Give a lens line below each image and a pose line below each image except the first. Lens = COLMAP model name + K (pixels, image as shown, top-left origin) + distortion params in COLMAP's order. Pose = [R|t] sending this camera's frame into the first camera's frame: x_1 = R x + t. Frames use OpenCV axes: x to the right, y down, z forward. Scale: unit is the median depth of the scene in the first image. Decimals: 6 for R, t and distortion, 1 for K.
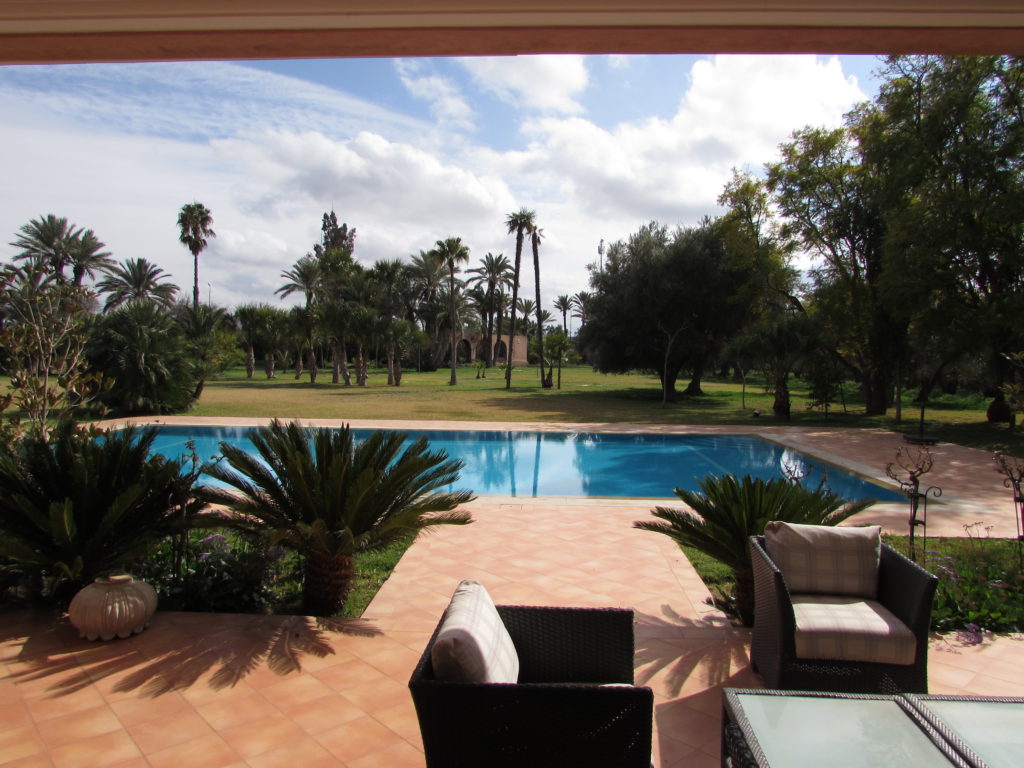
lens RADIAL K [[714.3, 0, 510.5], [0, 714.3, 383.1], [0, 0, 1]] dist [-0.031174, 0.009182]
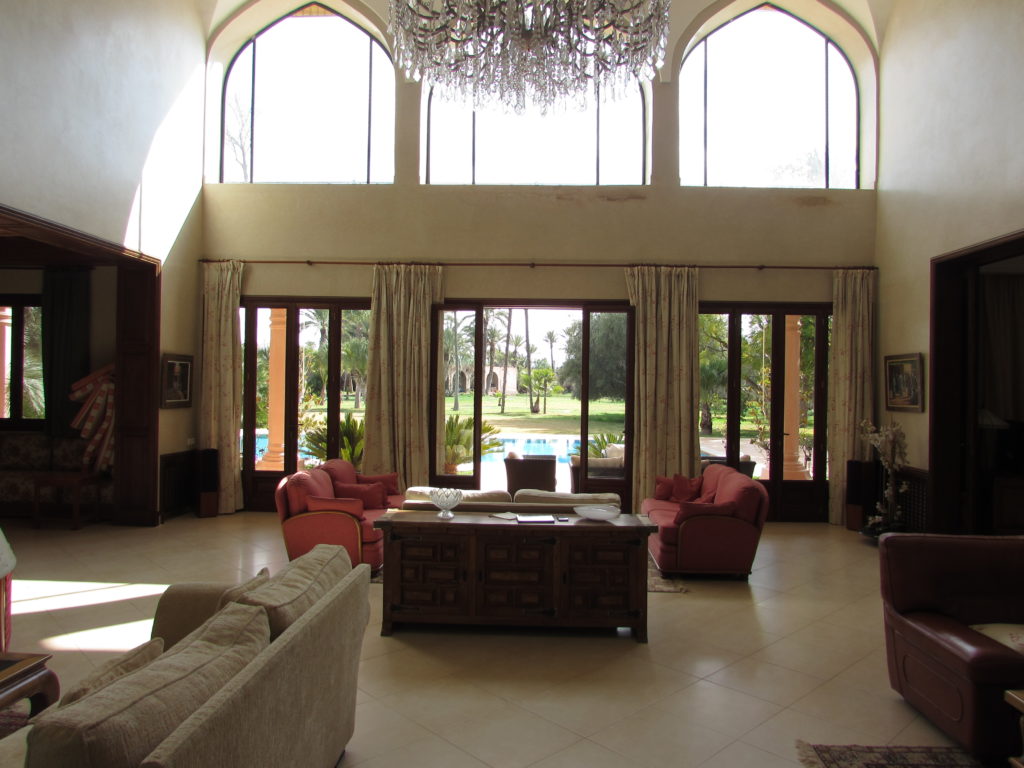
lens RADIAL K [[714.3, 0, 510.5], [0, 714.3, 383.1], [0, 0, 1]] dist [-0.031174, 0.009182]
pose [[0.999863, 0.002255, 0.016408, -0.020731], [-0.001580, 0.999156, -0.041056, 0.012724], [-0.016487, 0.041024, 0.999022, -0.441404]]
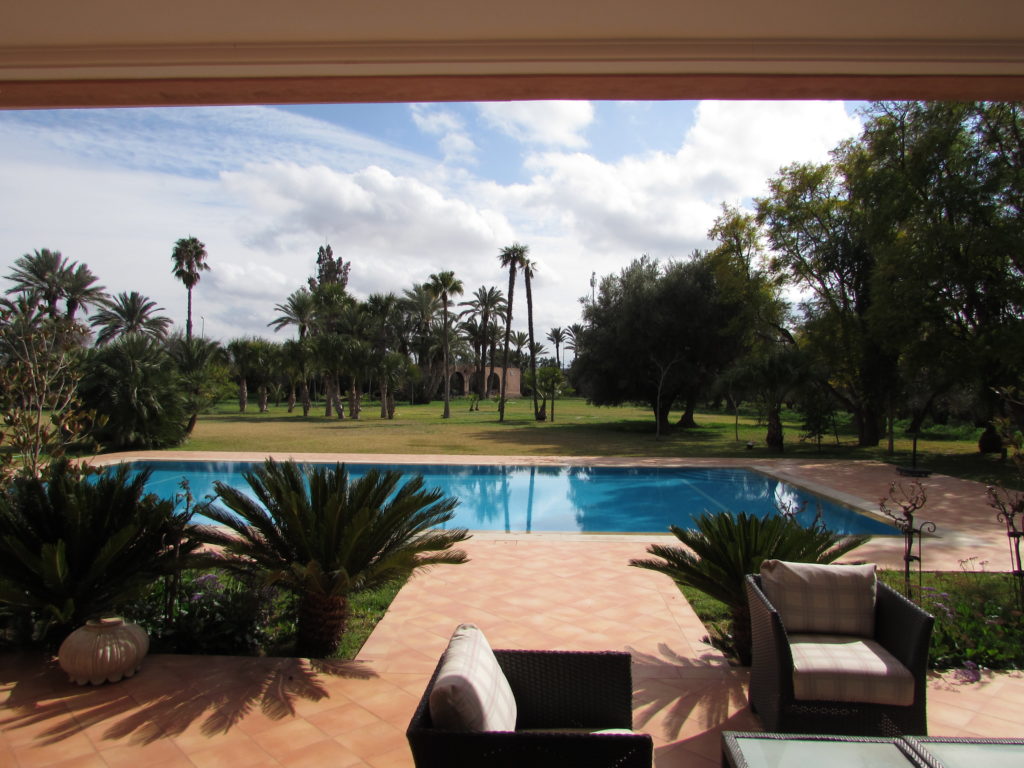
lens RADIAL K [[714.3, 0, 510.5], [0, 714.3, 383.1], [0, 0, 1]] dist [-0.031174, 0.009182]
pose [[0.999947, -0.003522, 0.009676, -0.000625], [0.003950, 0.998997, -0.044604, -0.002087], [-0.009510, 0.044640, 0.998958, -0.001415]]
